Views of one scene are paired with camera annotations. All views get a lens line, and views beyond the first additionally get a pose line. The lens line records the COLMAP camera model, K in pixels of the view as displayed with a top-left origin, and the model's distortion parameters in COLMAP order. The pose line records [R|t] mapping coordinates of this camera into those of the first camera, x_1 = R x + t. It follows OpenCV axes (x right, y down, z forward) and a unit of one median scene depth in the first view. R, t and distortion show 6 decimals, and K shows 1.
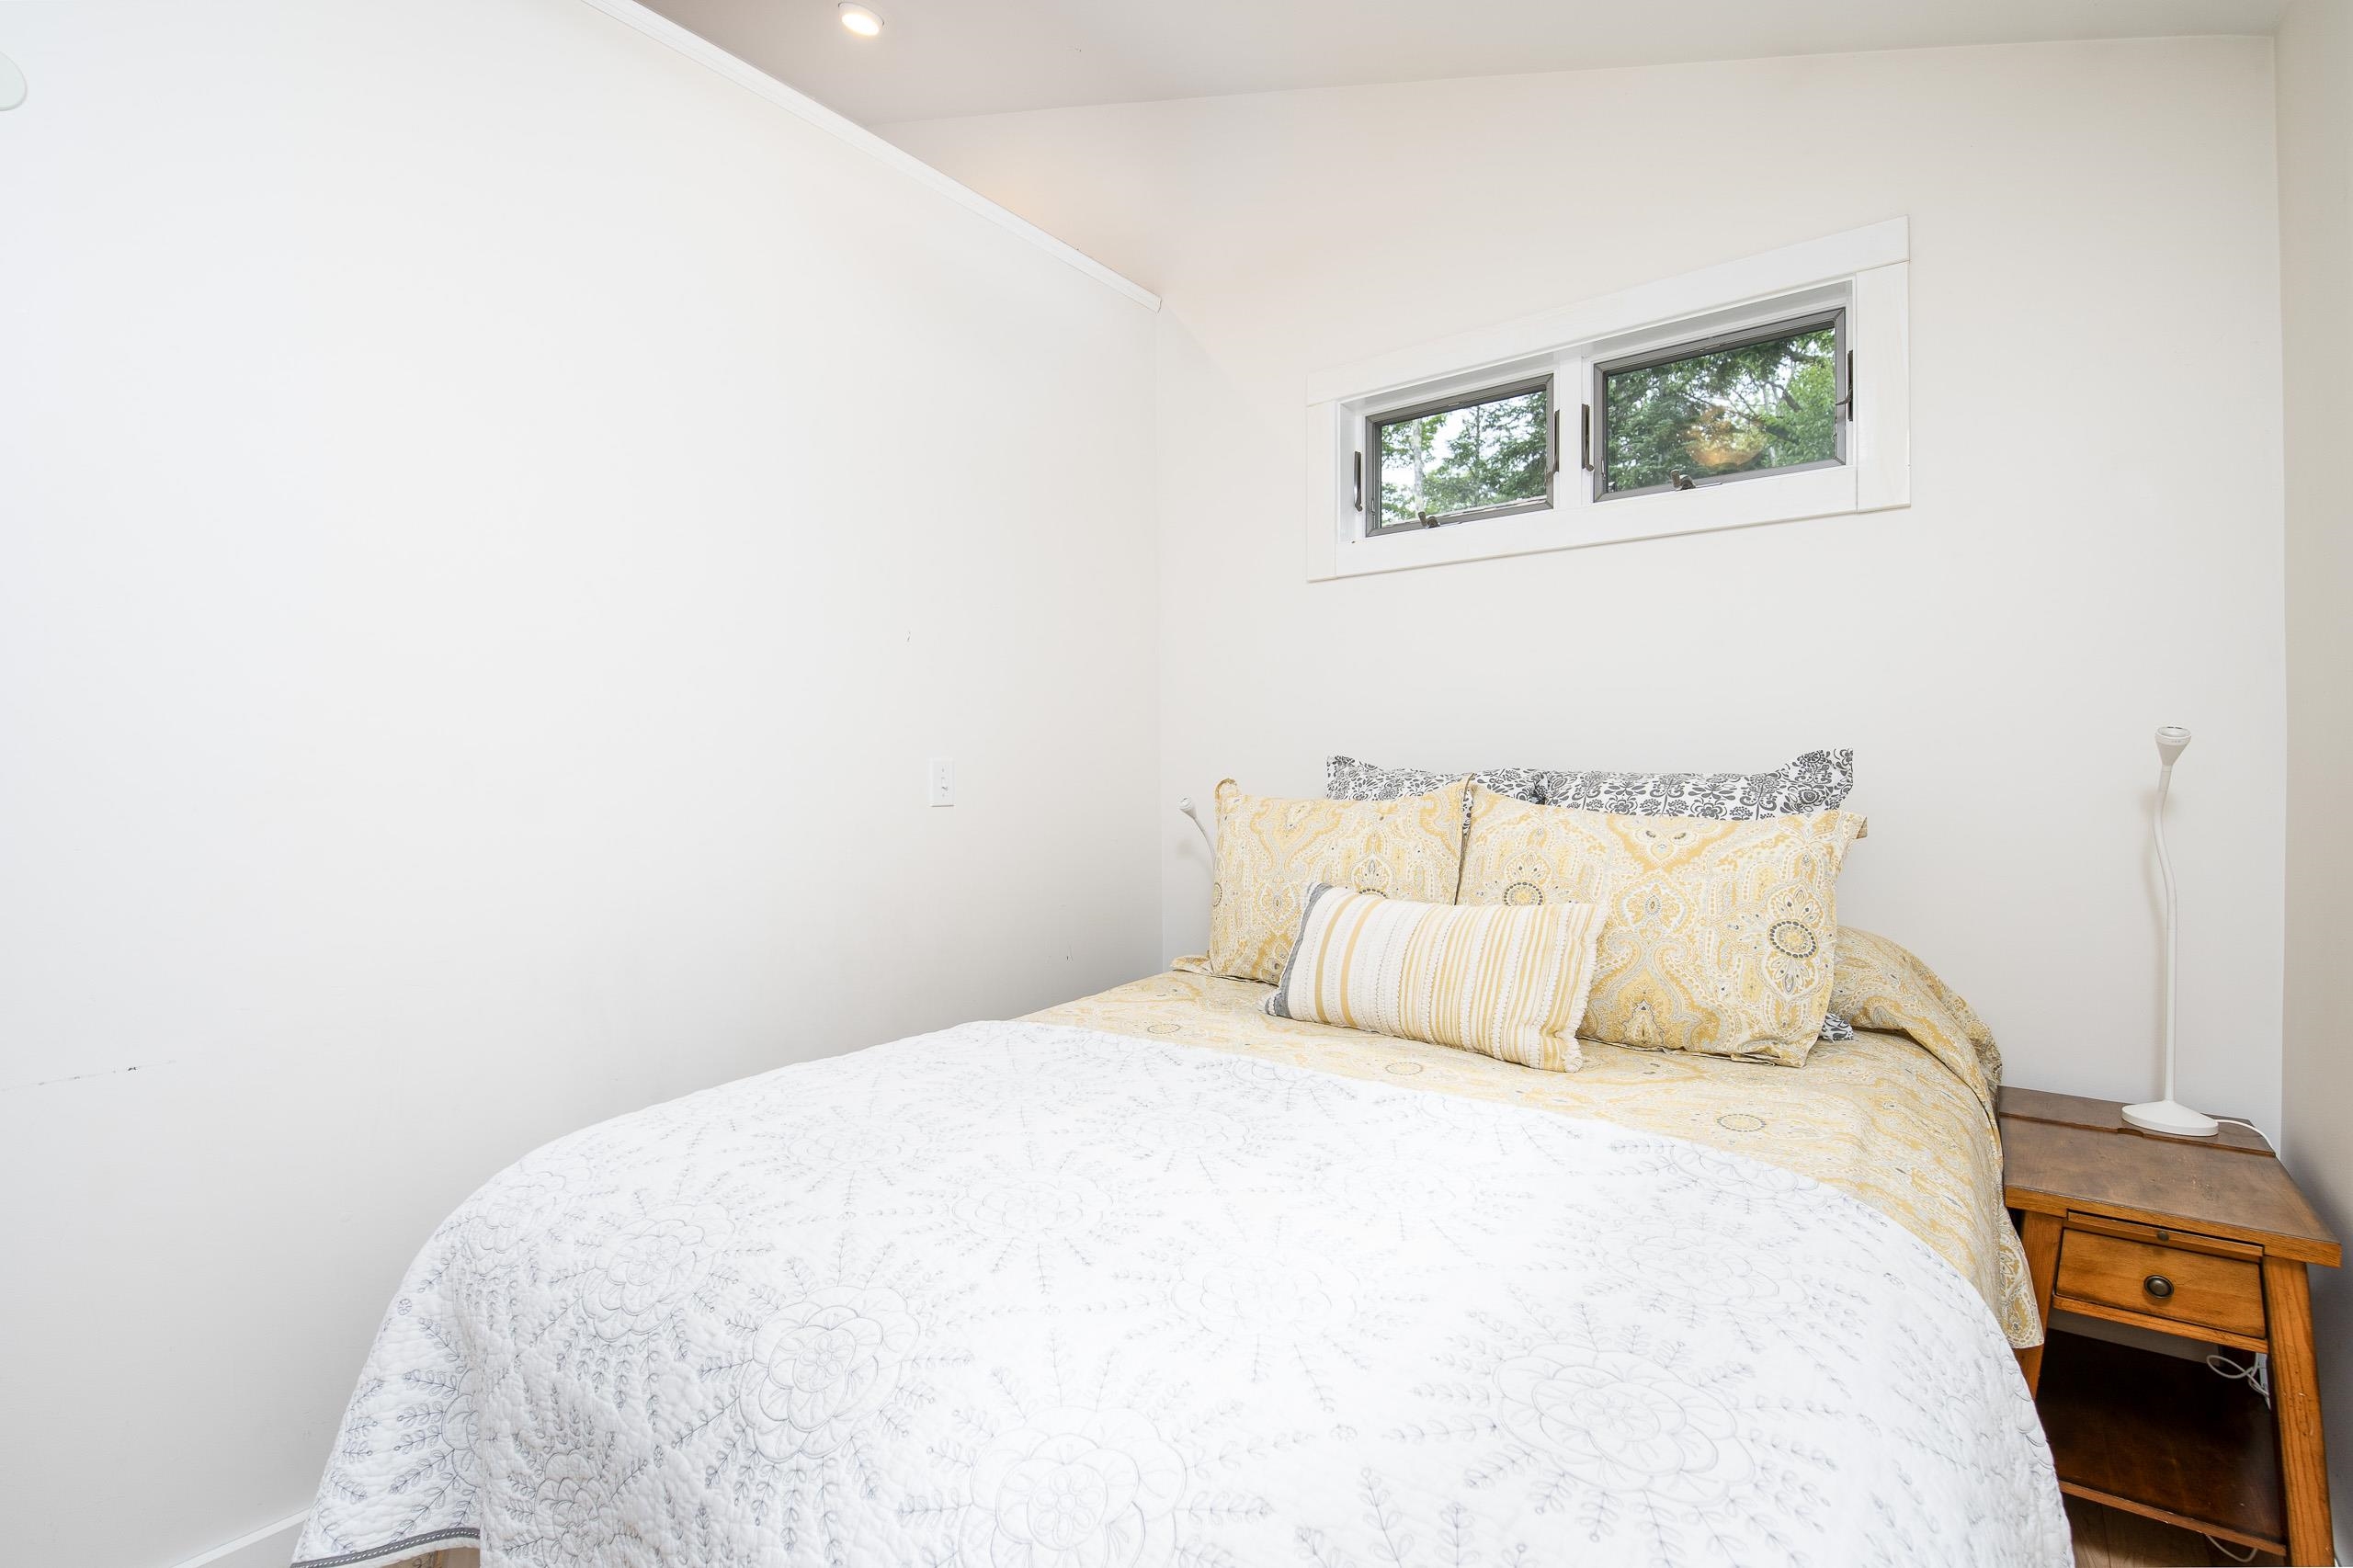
lens RADIAL K [[1041.3, 0, 1201.9], [0, 1041.3, 780.5], [0, 0, 1]] dist [-0.016602, -0.001462]
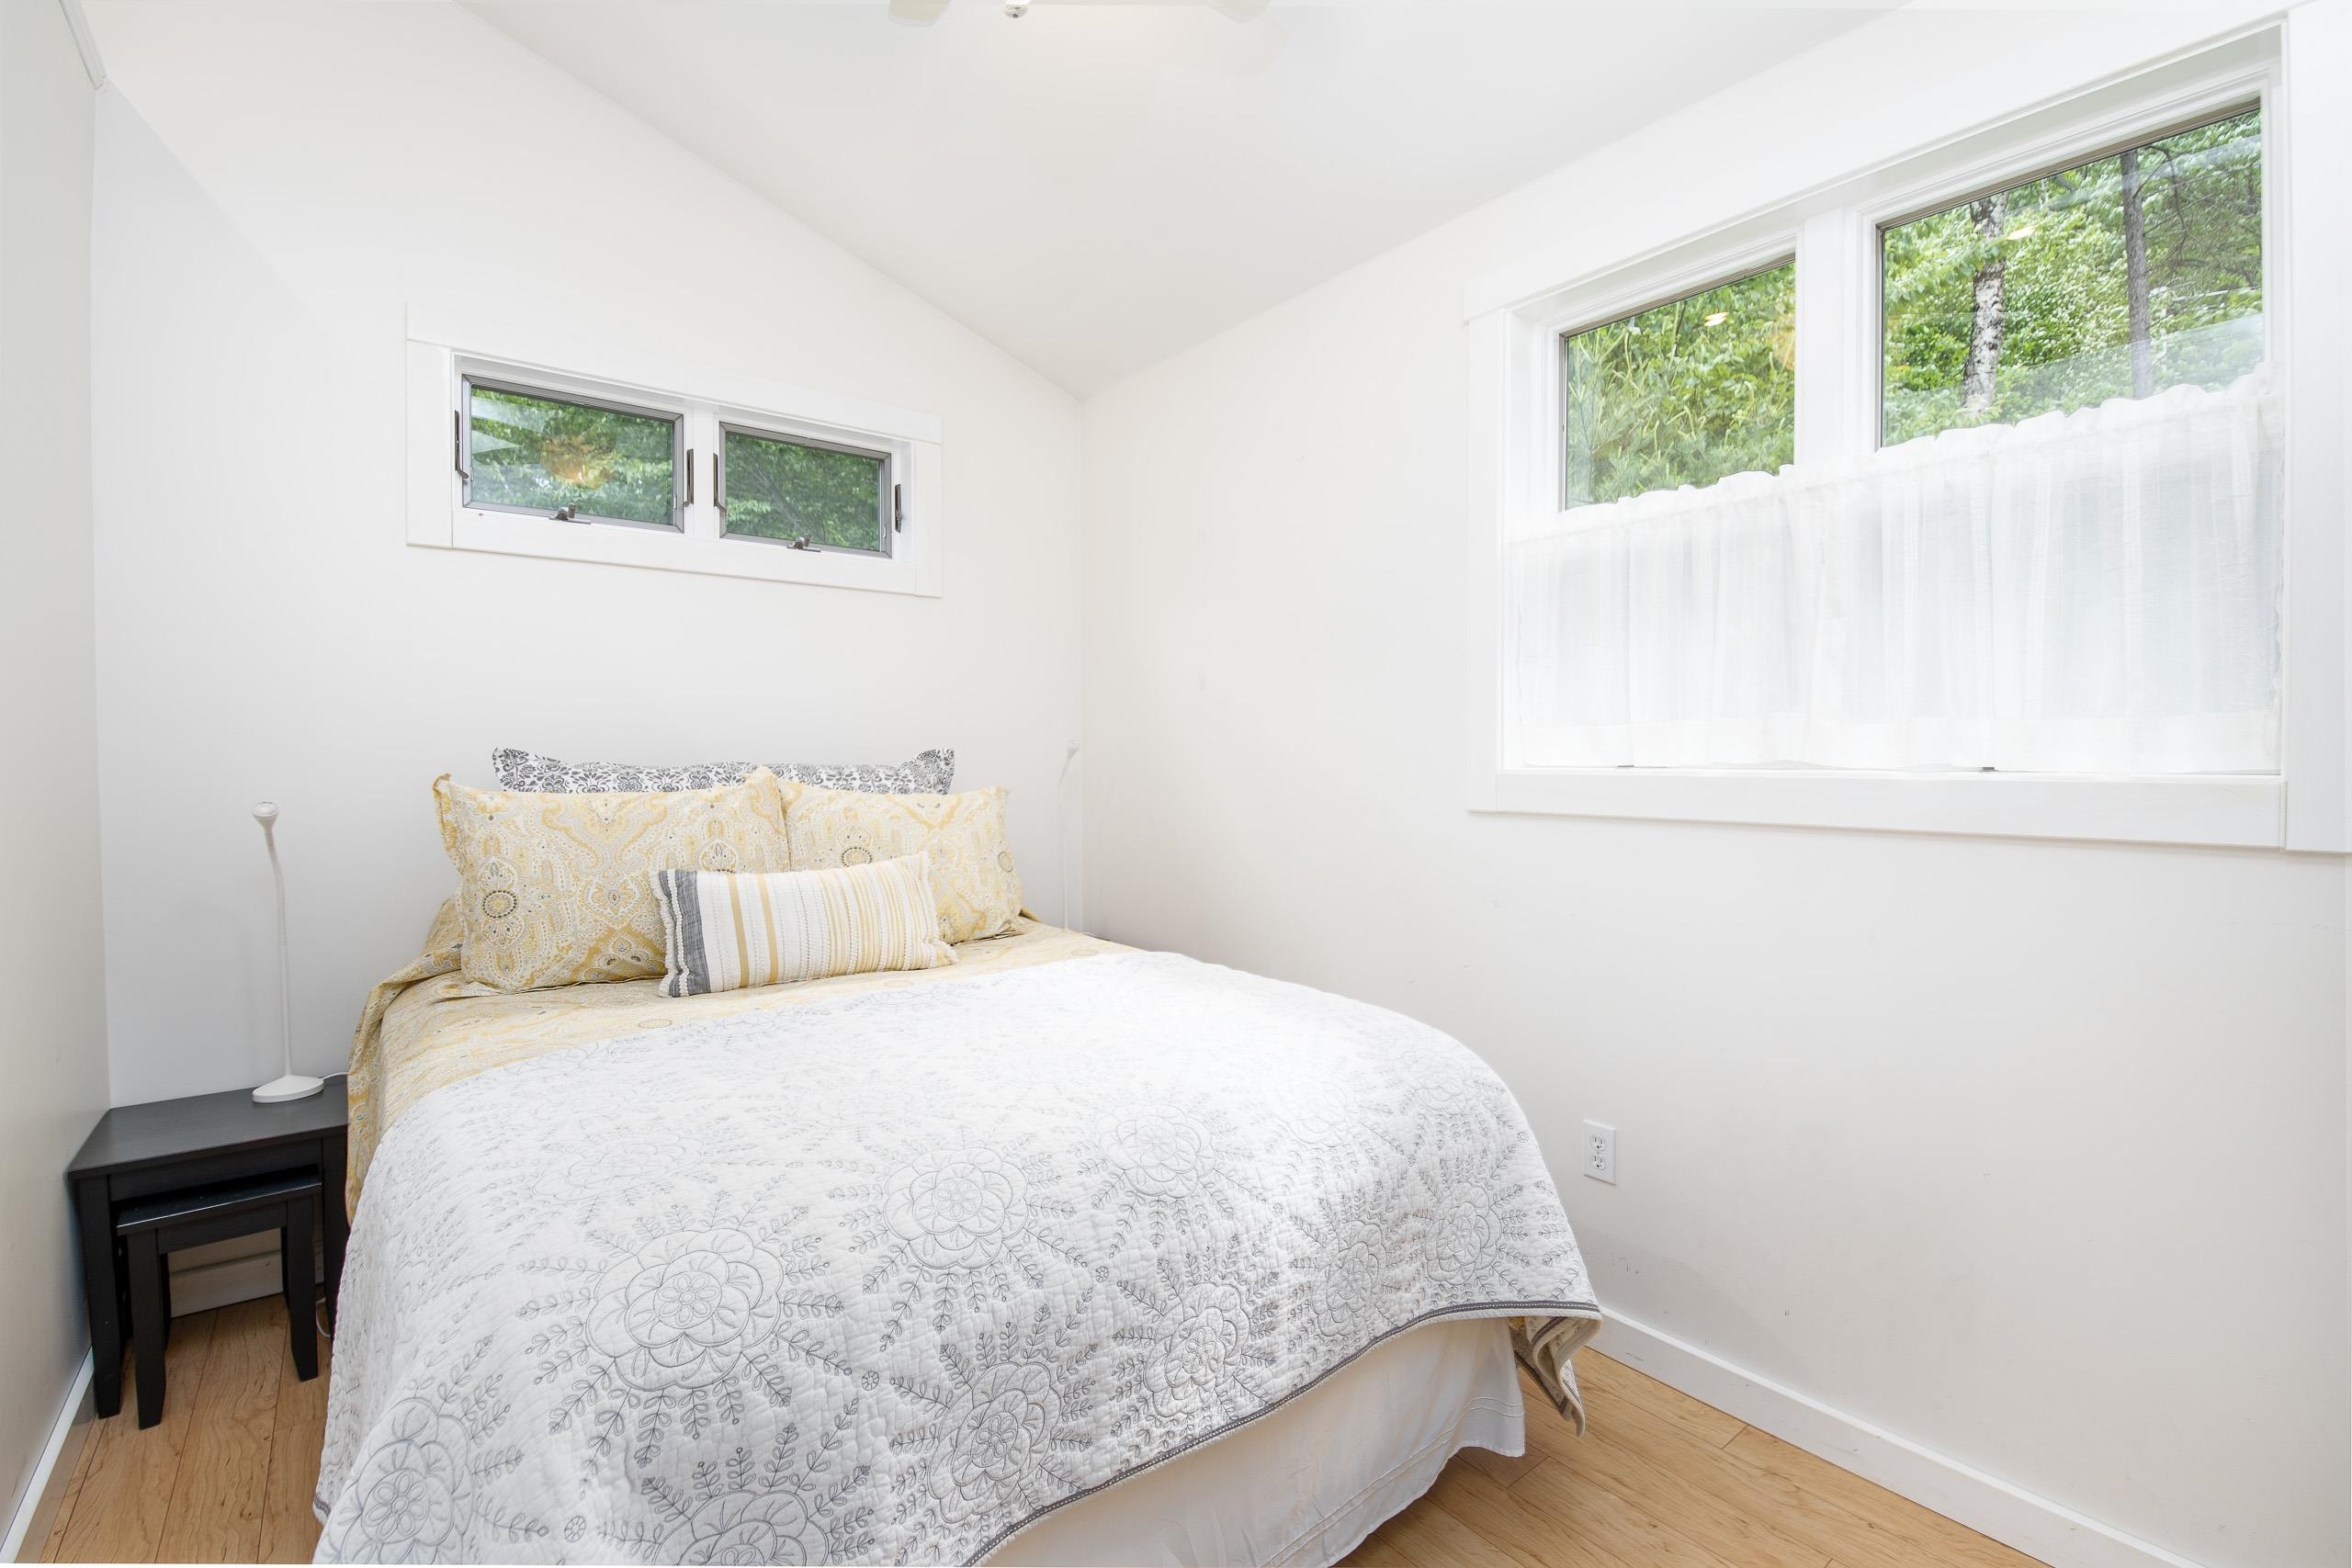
lens RADIAL K [[1037.1, 0, 1166.5], [0, 1037.1, 783.9], [0, 0, 1]] dist [0.000200, -0.012287]
pose [[0.254245, -0.020628, 0.966920, -0.867703], [0.015689, 0.999729, 0.017202, 0.001004], [-0.967013, 0.010797, 0.254499, 0.277265]]
